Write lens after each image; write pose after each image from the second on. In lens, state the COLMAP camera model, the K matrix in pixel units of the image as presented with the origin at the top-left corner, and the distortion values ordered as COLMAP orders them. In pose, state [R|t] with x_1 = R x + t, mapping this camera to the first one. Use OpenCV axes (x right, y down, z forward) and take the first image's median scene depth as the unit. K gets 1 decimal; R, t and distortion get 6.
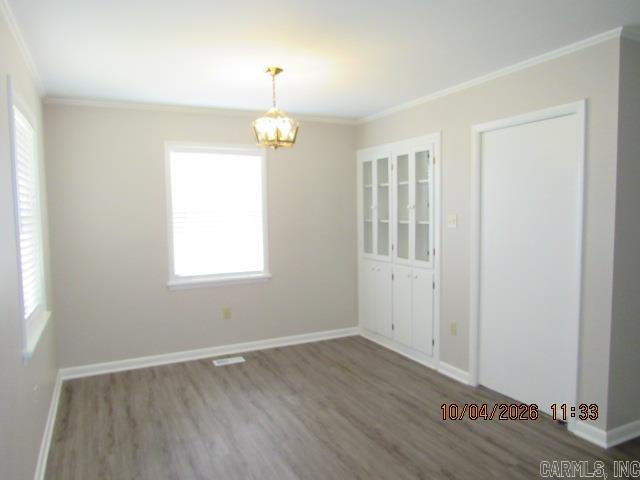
lens RADIAL K [[460.4, 0, 317.2], [0, 460.4, 240.3], [0, 0, 1]] dist [-0.007766, -0.001215]
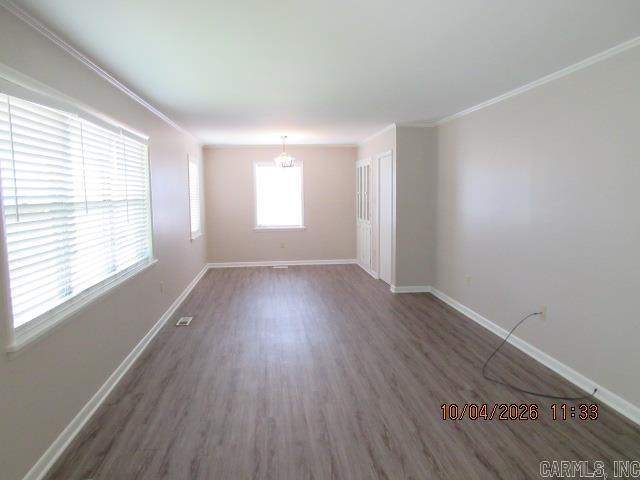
lens RADIAL K [[449.6, 0, 317.9], [0, 449.6, 239.7], [0, 0, 1]] dist [-0.002781, 0.000723]
pose [[0.942901, 0.038859, -0.330800, 0.651887], [-0.025337, 0.998661, 0.045091, 0.044455], [0.332109, -0.034135, 0.942623, -0.876539]]
